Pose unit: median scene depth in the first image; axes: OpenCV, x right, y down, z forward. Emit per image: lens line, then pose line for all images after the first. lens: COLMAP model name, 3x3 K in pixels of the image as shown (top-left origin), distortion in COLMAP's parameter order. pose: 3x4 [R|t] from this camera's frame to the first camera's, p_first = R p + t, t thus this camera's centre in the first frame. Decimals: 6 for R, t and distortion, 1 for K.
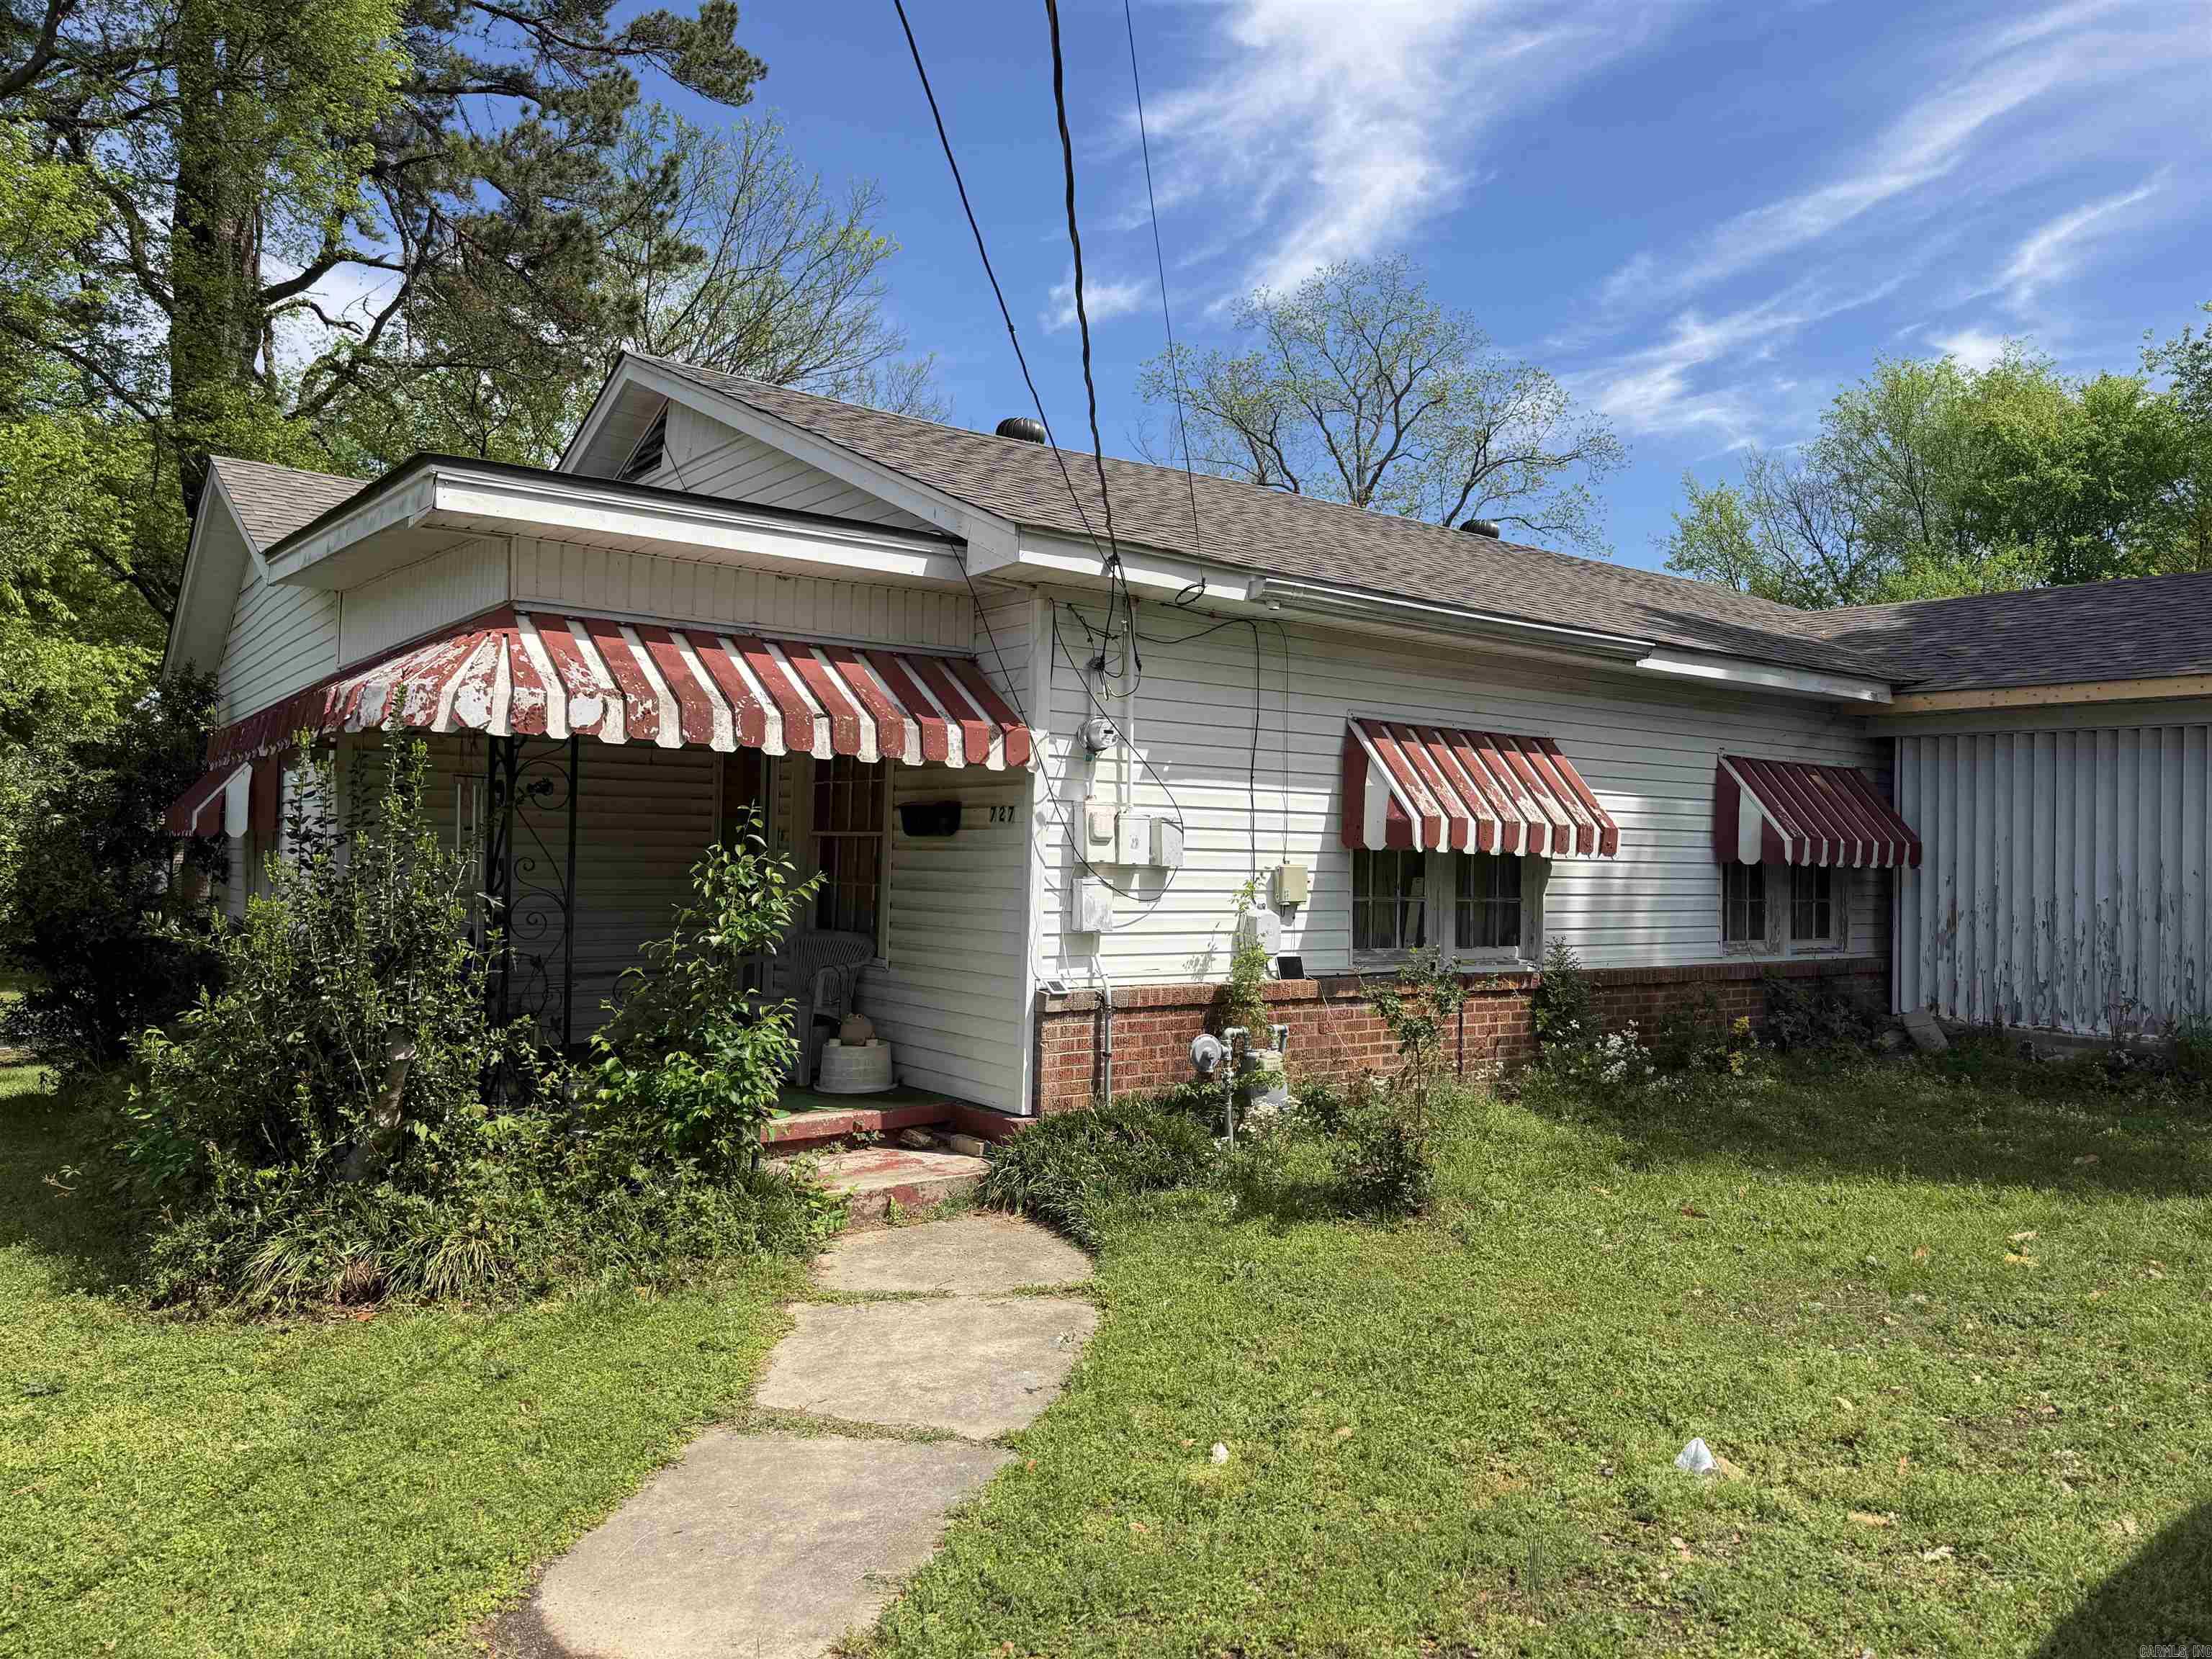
lens RADIAL K [[1577.4, 0, 1118.2], [0, 1577.4, 837.5], [0, 0, 1]] dist [0.010622, -0.003764]
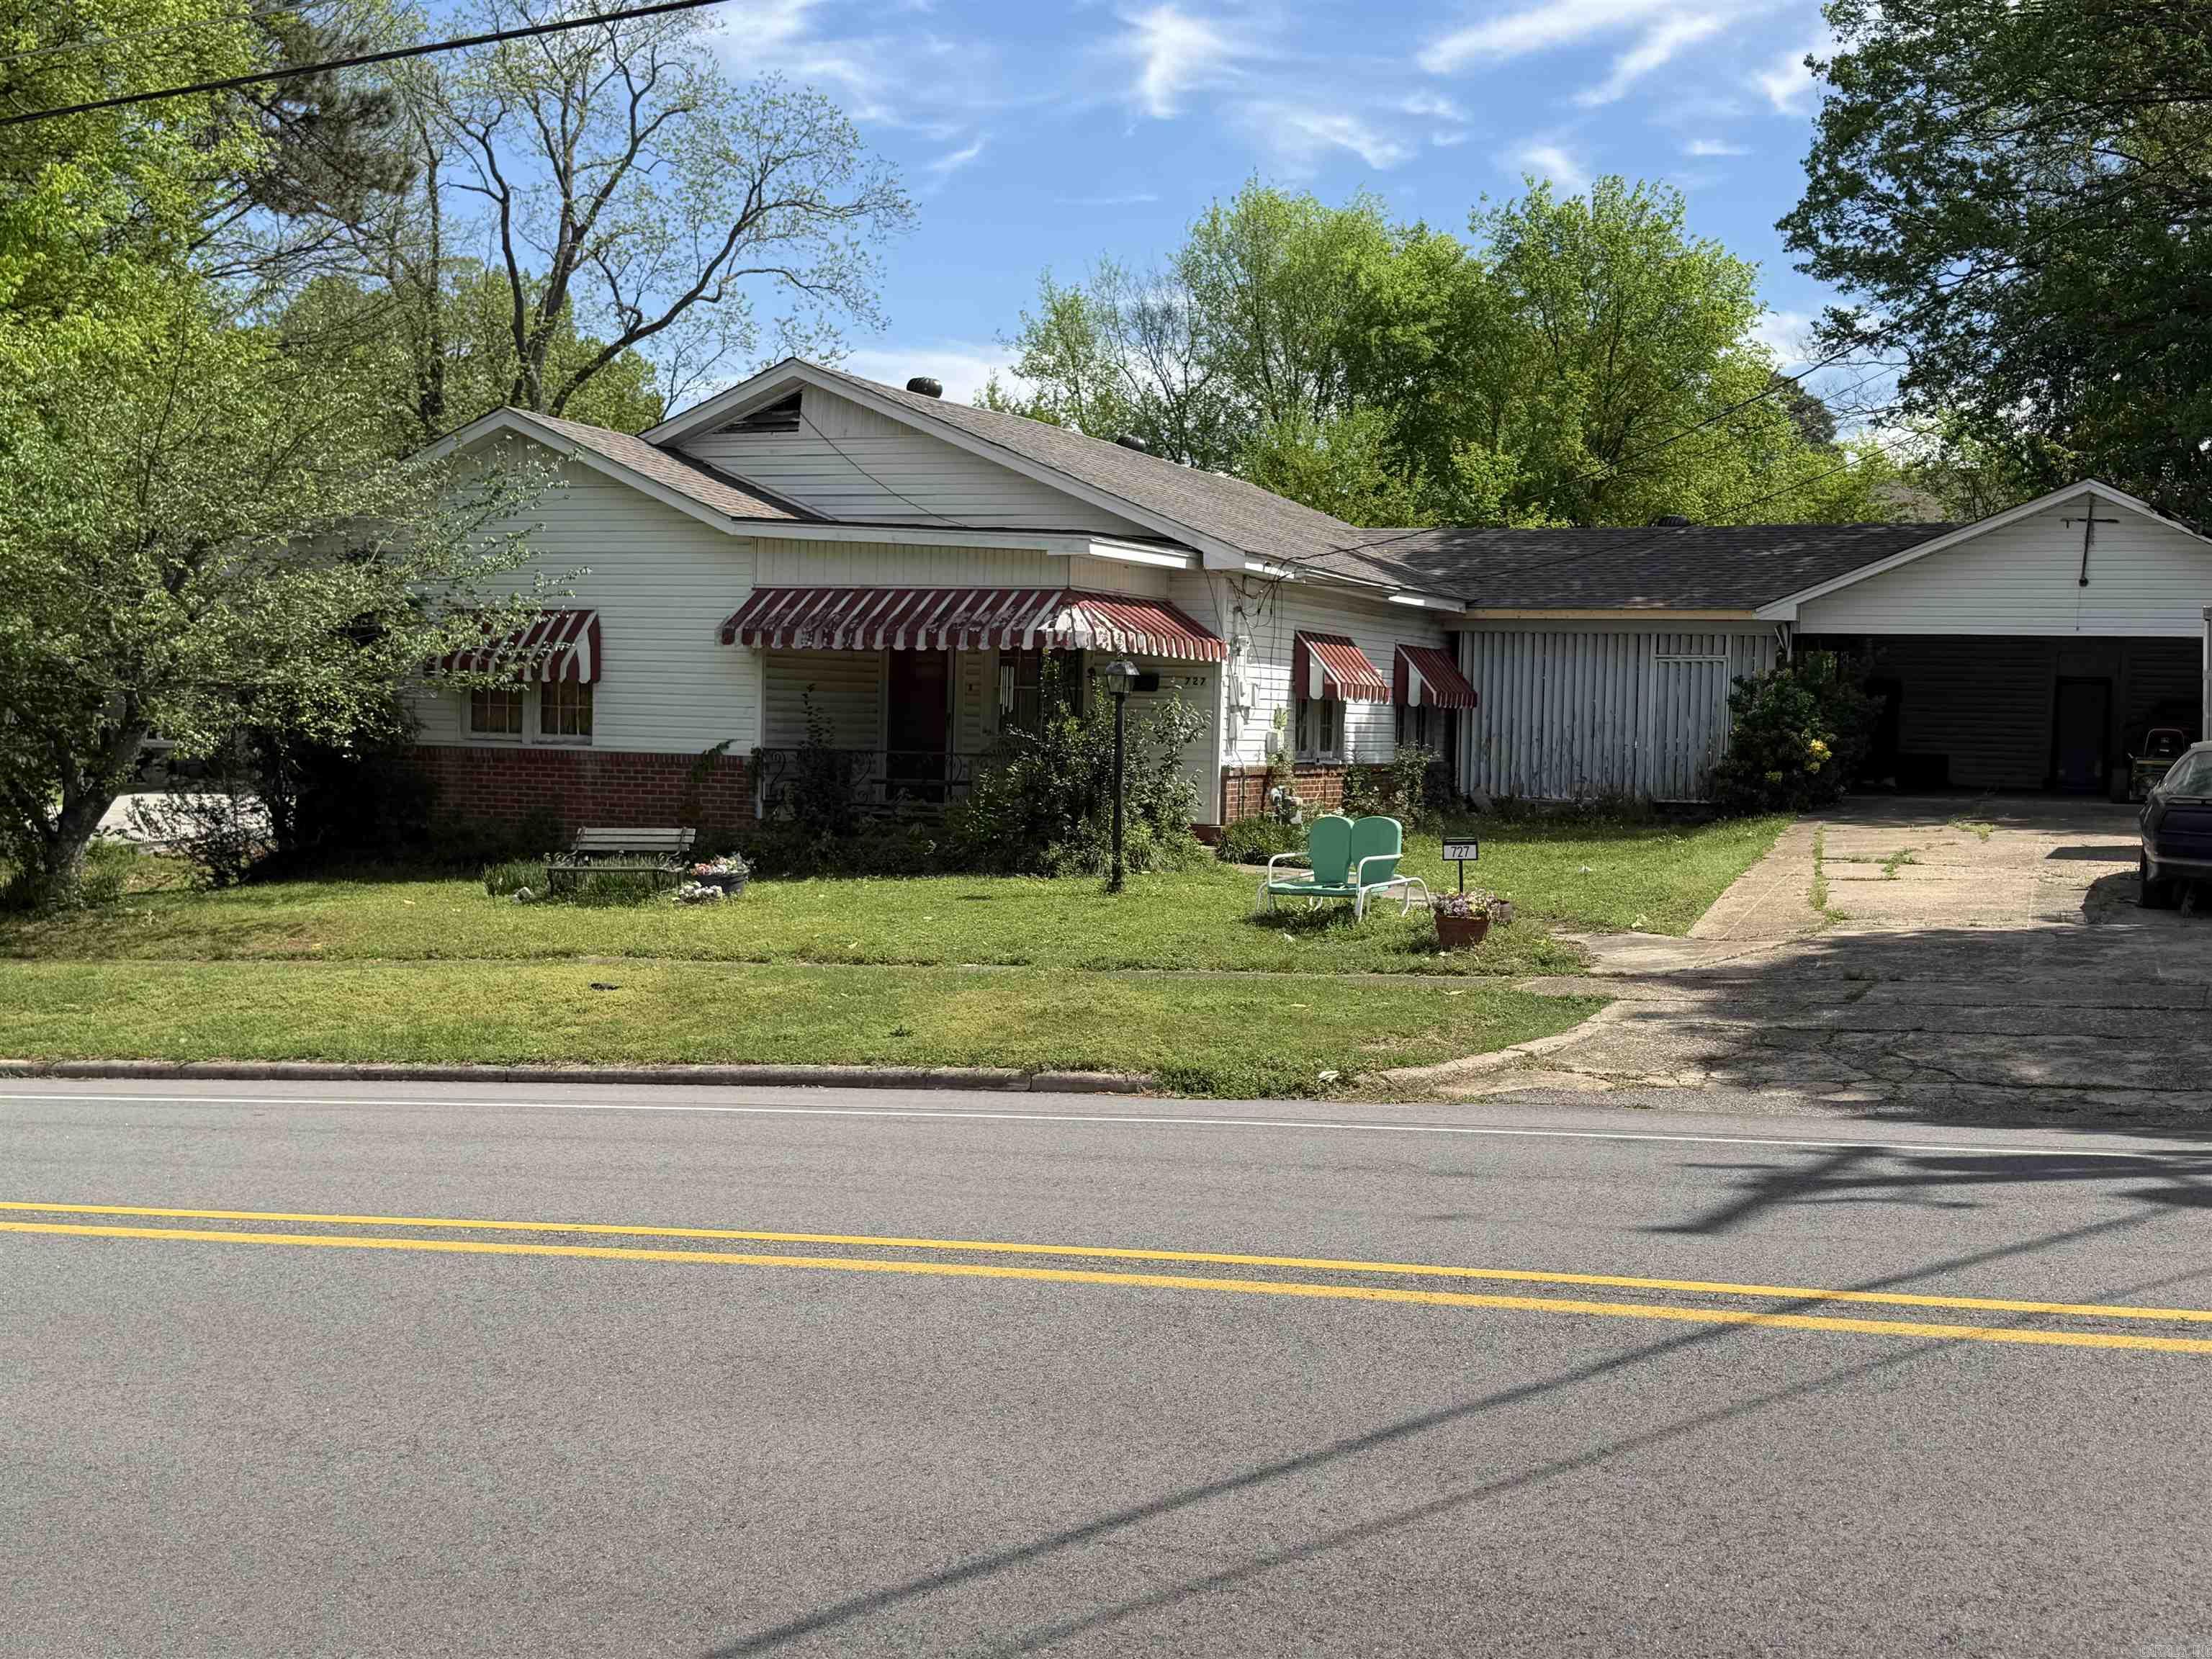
lens RADIAL K [[2425.3, 0, 1106.0], [0, 2425.3, 829.5], [0, 0, 1]] dist [0.071261, -0.013939]
pose [[0.879230, -0.021929, 0.475893, -1.486638], [-0.011901, 0.997617, 0.067957, -0.031754], [-0.476249, -0.065414, 0.876874, -1.521939]]
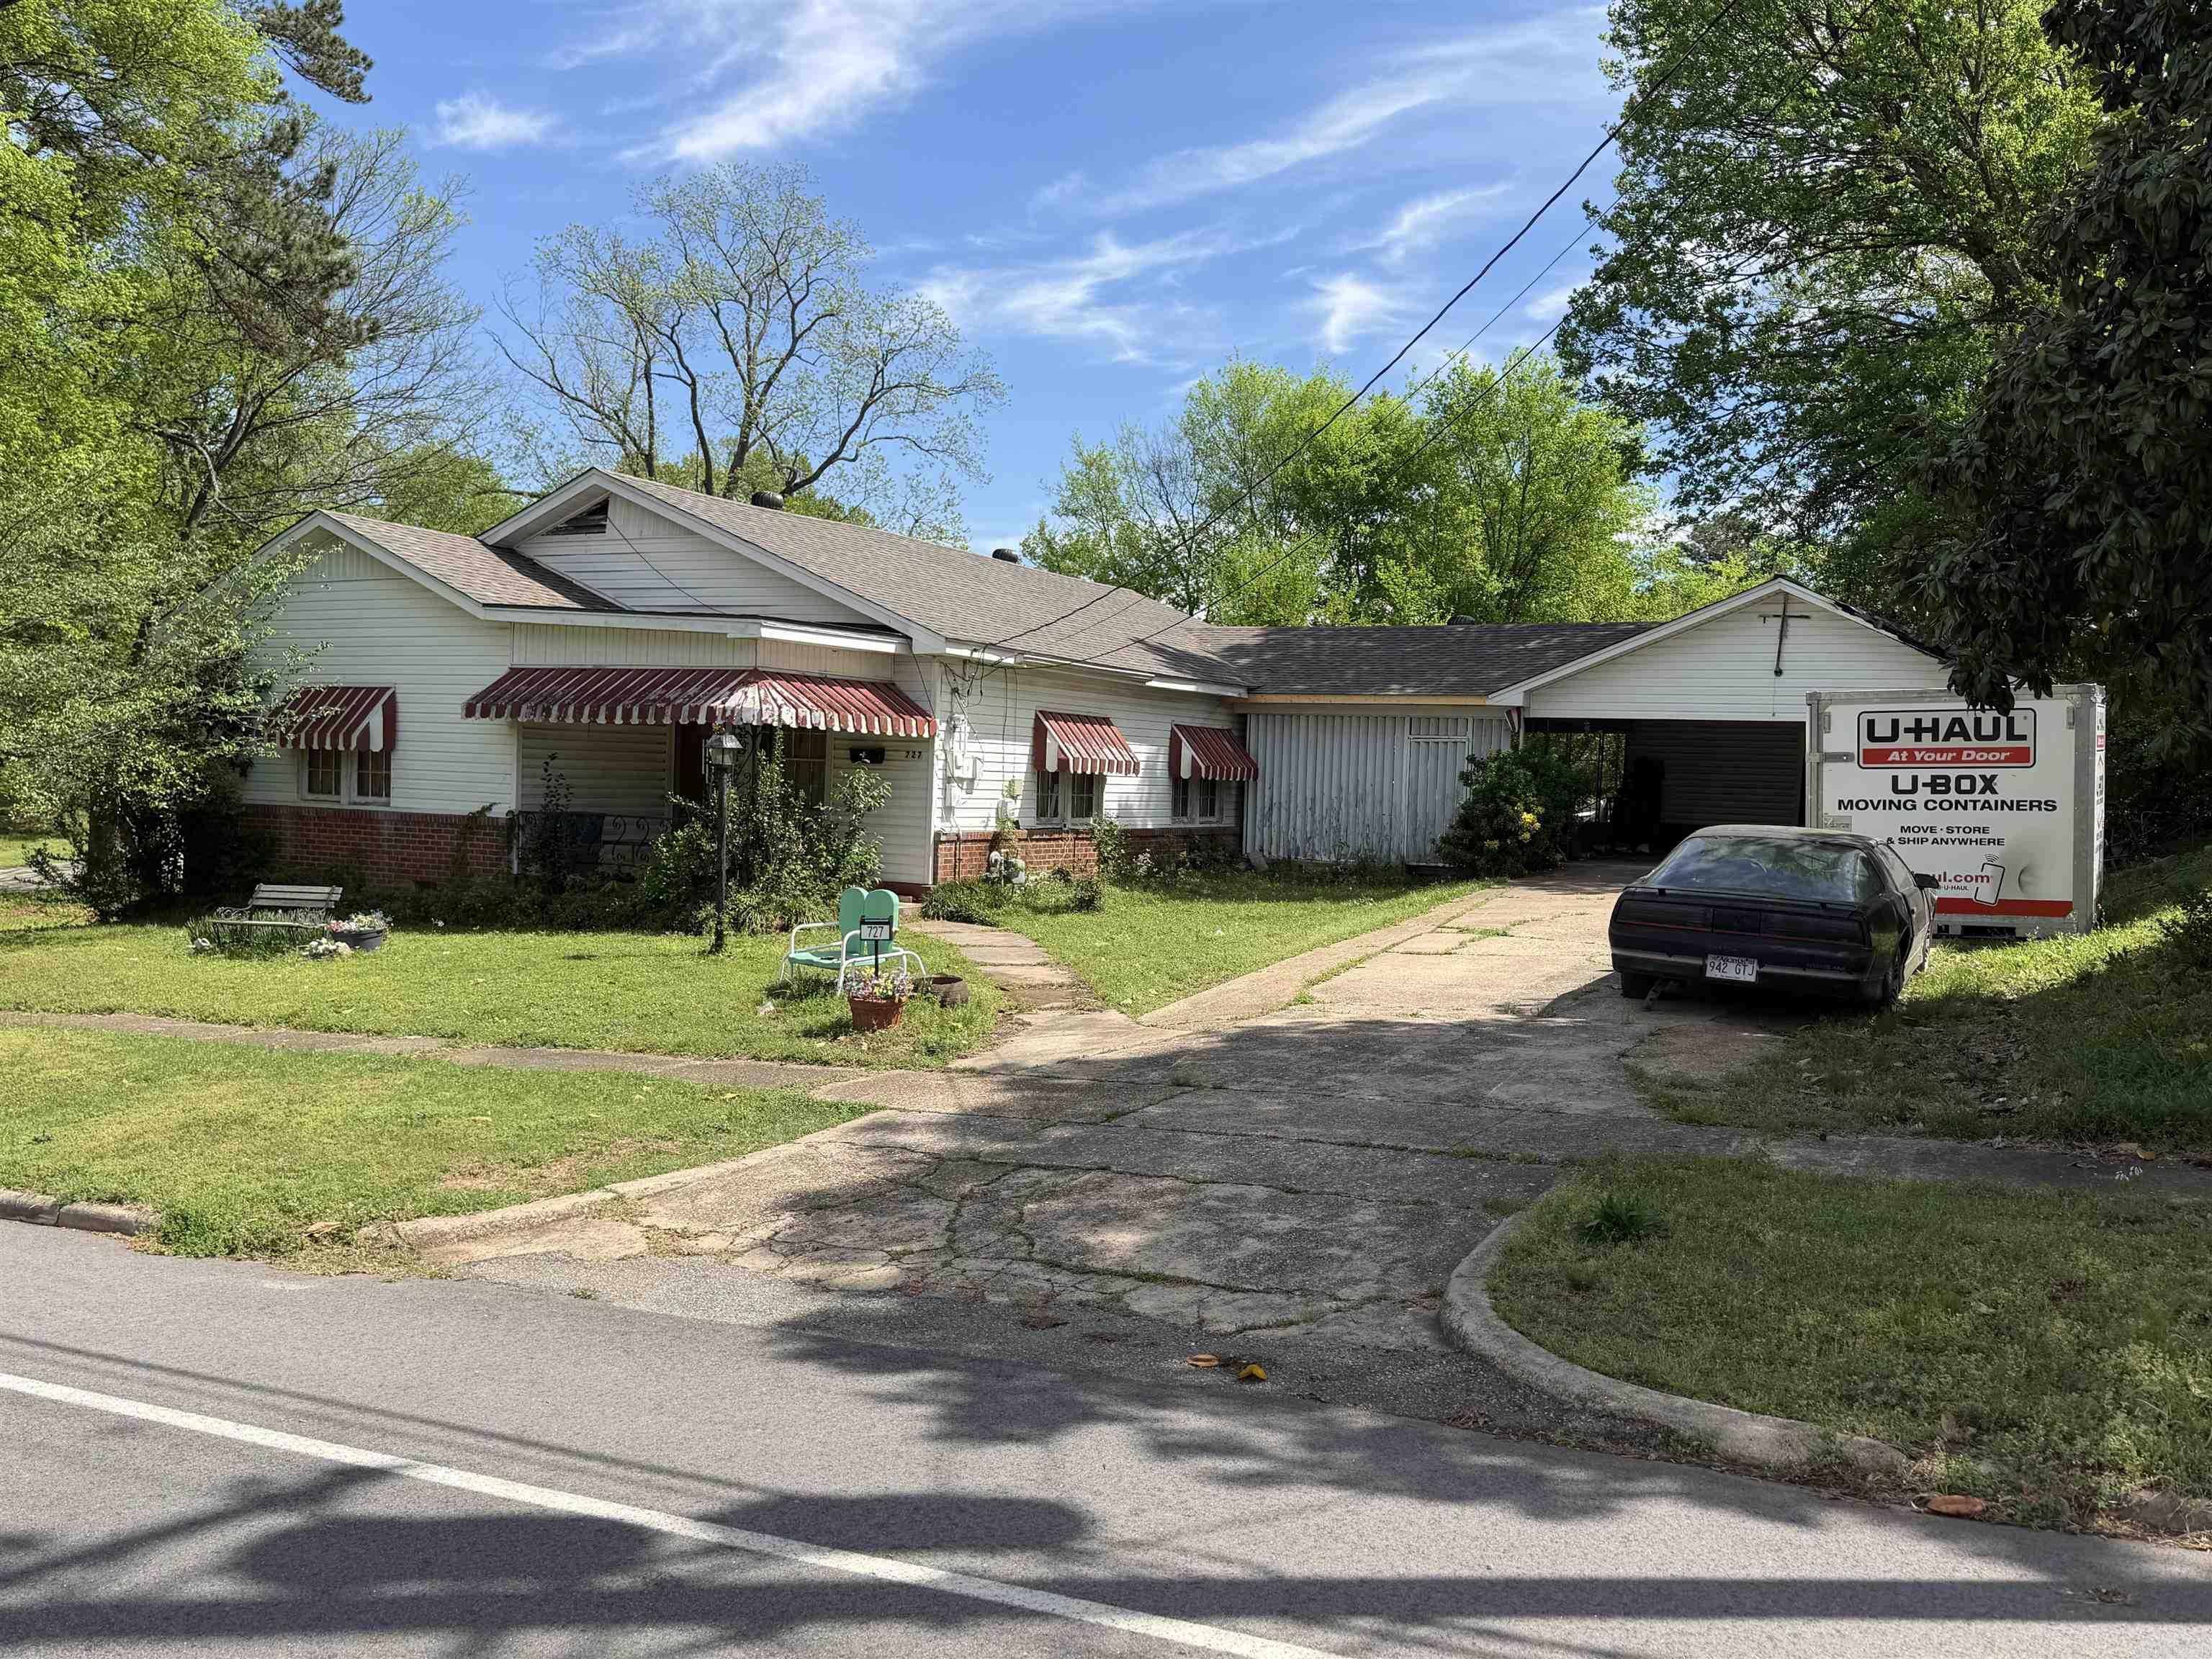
lens RADIAL K [[1786.2, 0, 1105.2], [0, 1786.2, 836.8], [0, 0, 1]] dist [0.133859, -0.287738]
pose [[0.916691, -0.004061, 0.399575, -0.755275], [-0.019286, 0.998333, 0.054392, -0.038053], [-0.399130, -0.057567, 0.915085, -1.311516]]
